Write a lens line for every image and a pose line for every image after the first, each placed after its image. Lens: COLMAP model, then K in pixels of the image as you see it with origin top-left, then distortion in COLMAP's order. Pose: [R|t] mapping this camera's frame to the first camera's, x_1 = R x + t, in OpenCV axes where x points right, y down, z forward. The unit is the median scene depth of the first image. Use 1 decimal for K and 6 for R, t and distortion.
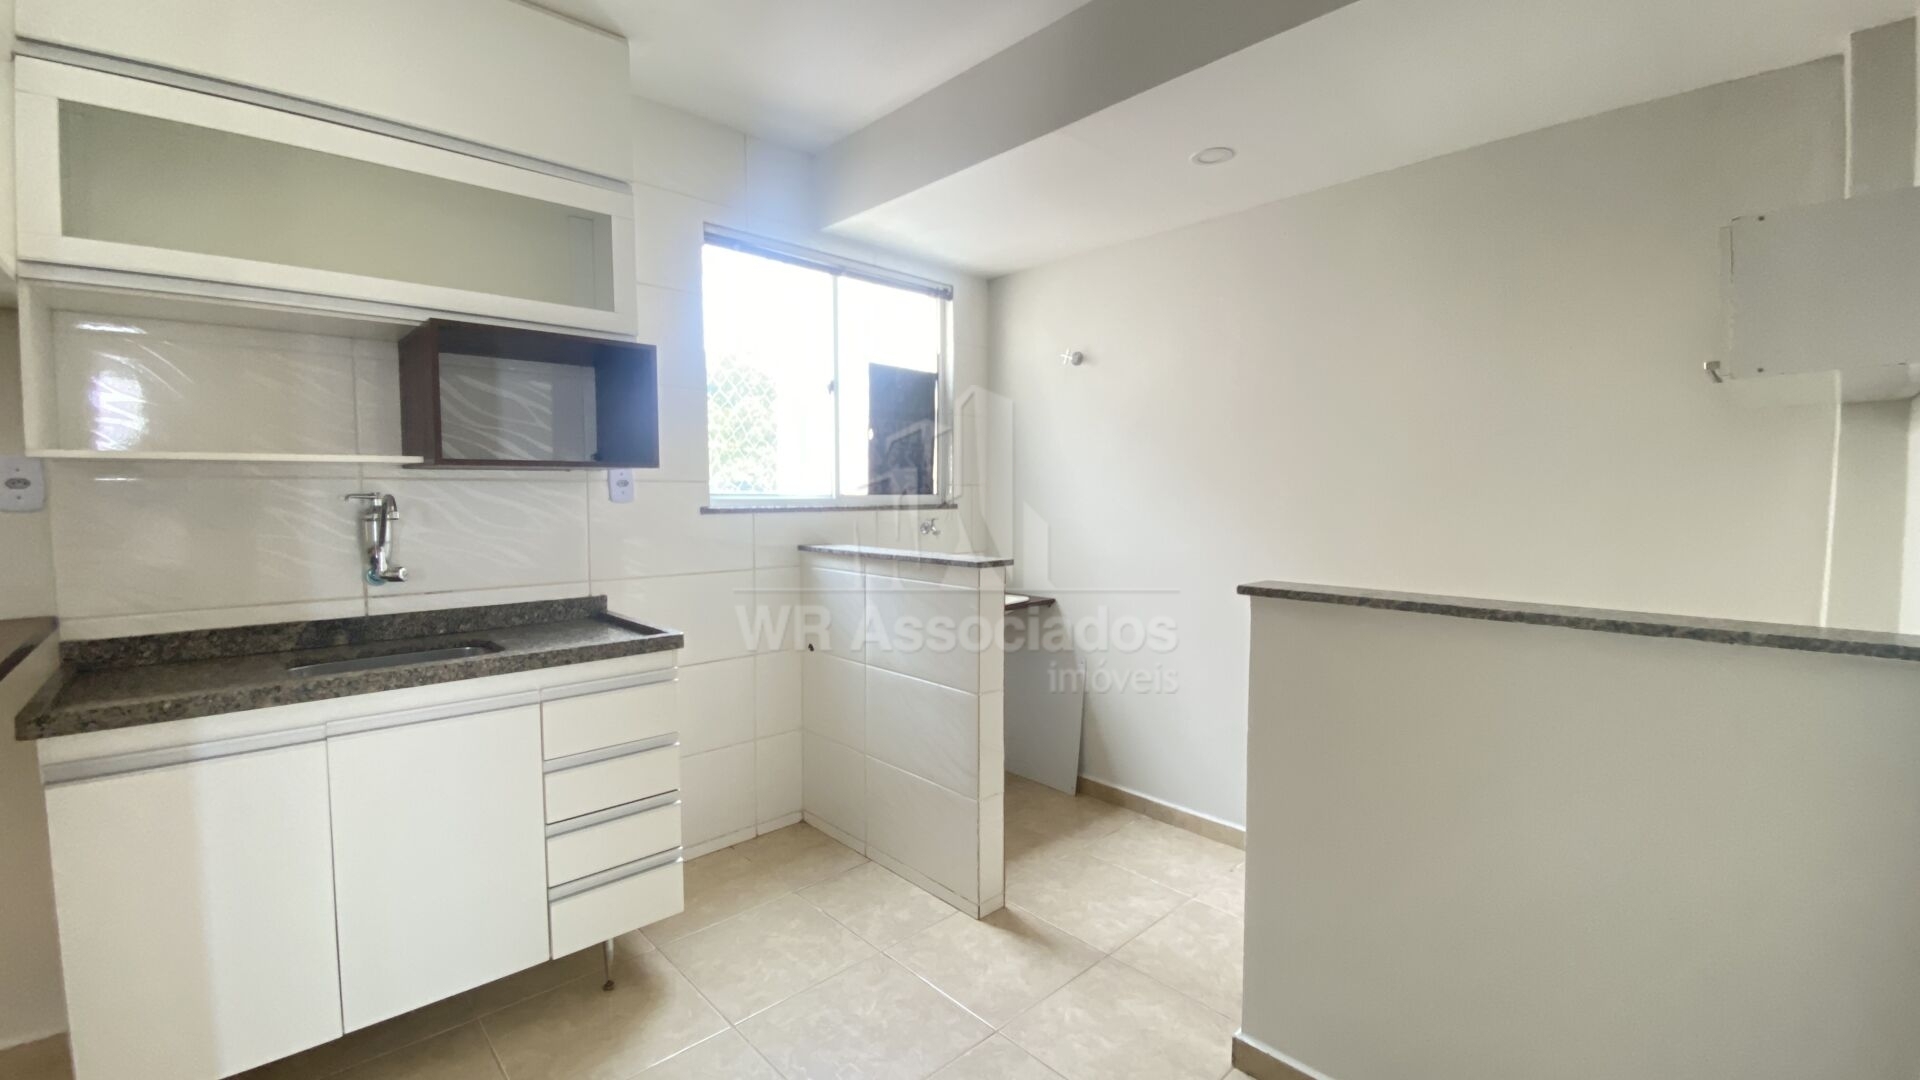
lens RADIAL K [[766.2, 0, 951.5], [0, 766.2, 544.5], [0, 0, 1]] dist [0.020300, -0.022701]
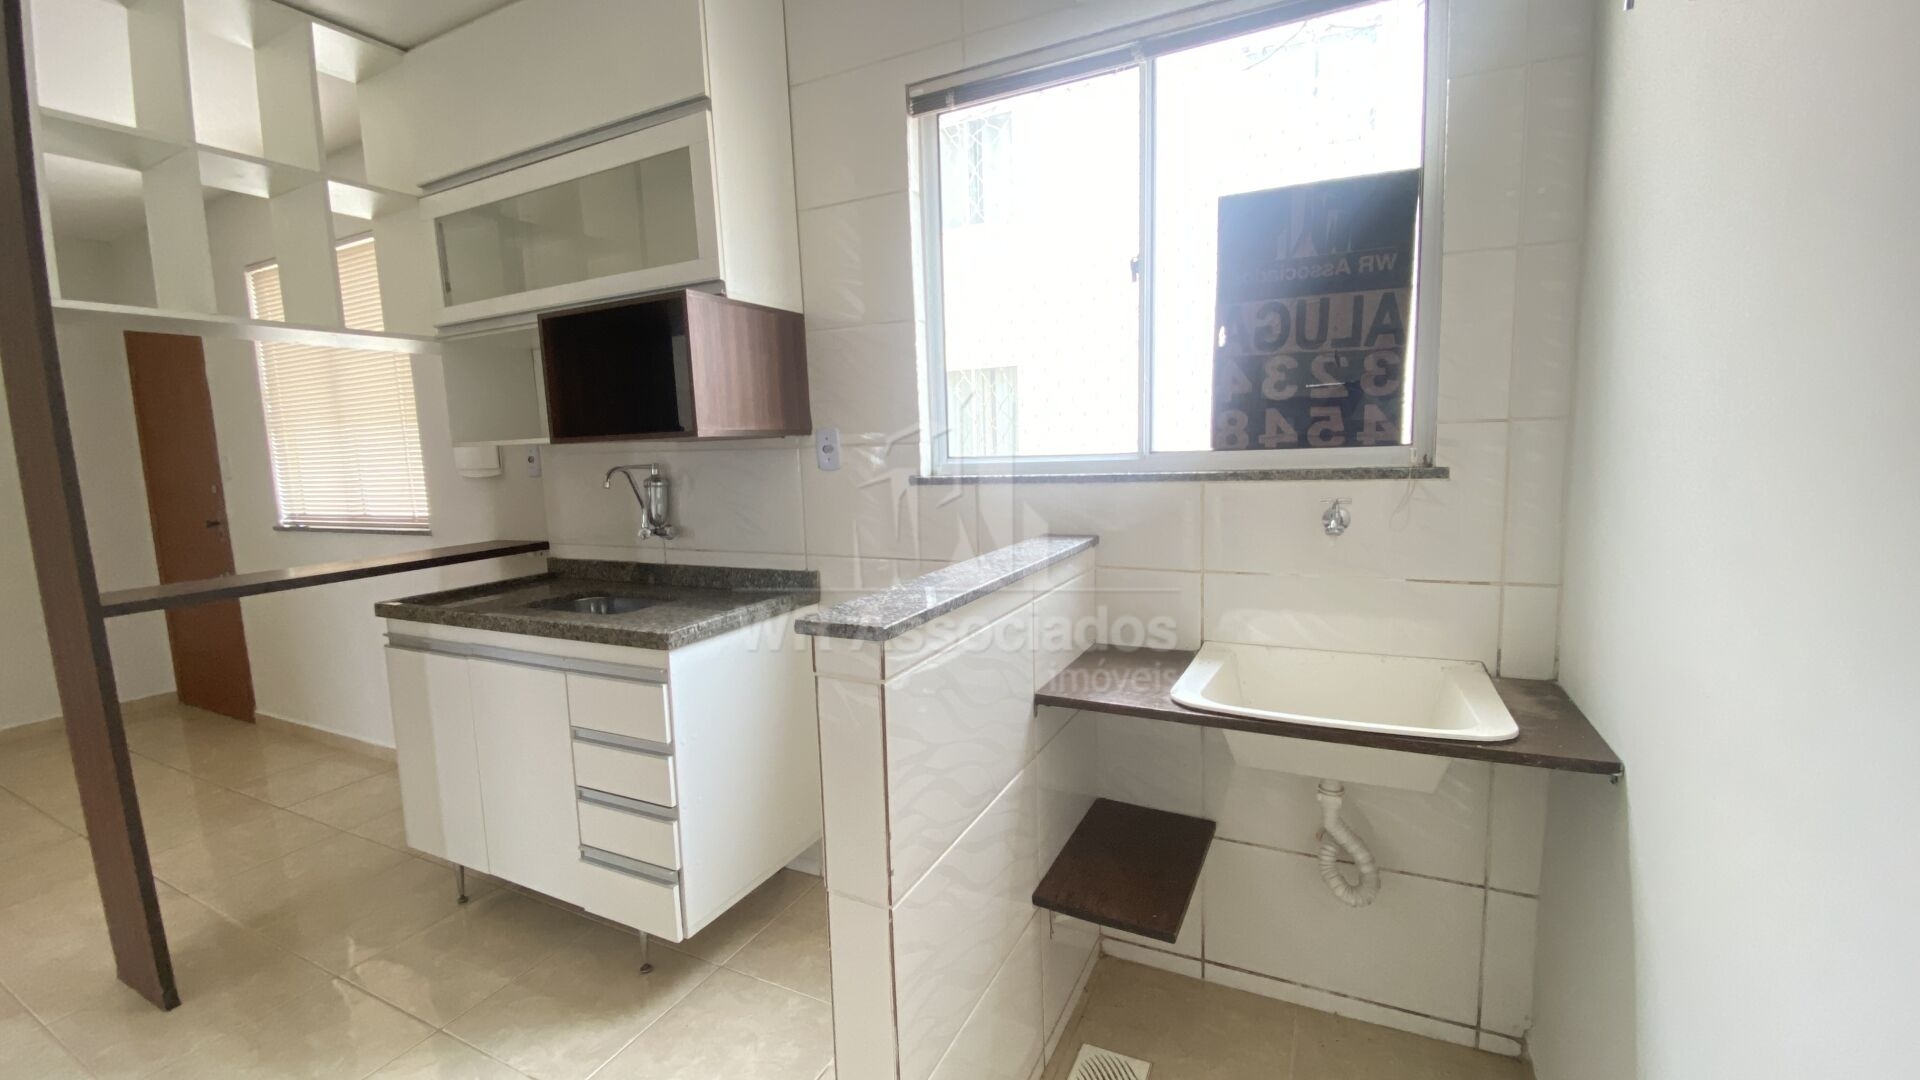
lens RADIAL K [[780.7, 0, 960.0], [0, 780.7, 540.0], [0, 0, 1]] dist [0.000504, -0.010539]
pose [[0.355425, 0.105481, -0.928734, 0.544964], [-0.028798, 0.994376, 0.101915, -0.082967], [0.934261, -0.009477, 0.356464, 0.983544]]
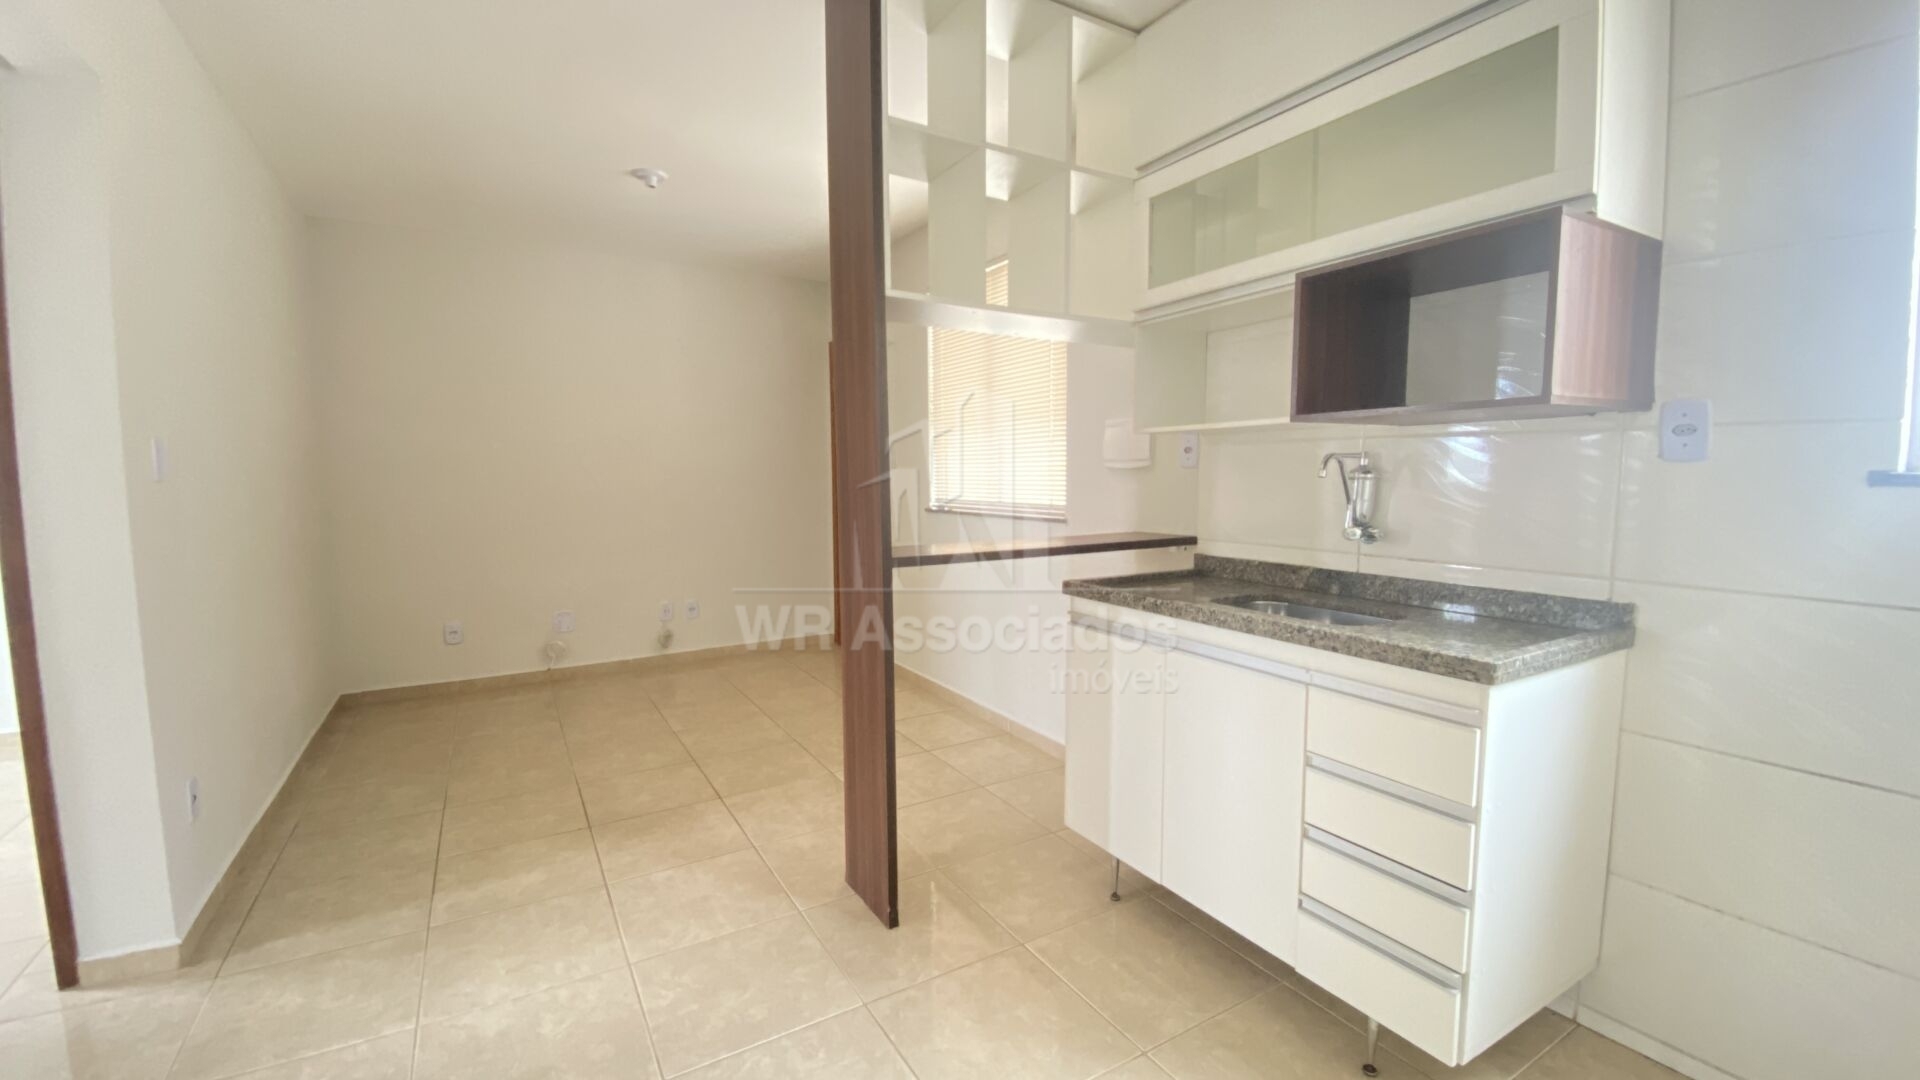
lens RADIAL K [[766.2, 0, 951.5], [0, 766.2, 544.5], [0, 0, 1]] dist [0.020300, -0.022701]
pose [[-0.220397, 0.094096, -0.970861, 0.353743], [-0.061307, 0.992032, 0.110065, -0.023946], [0.973482, 0.083779, -0.212872, 0.678554]]
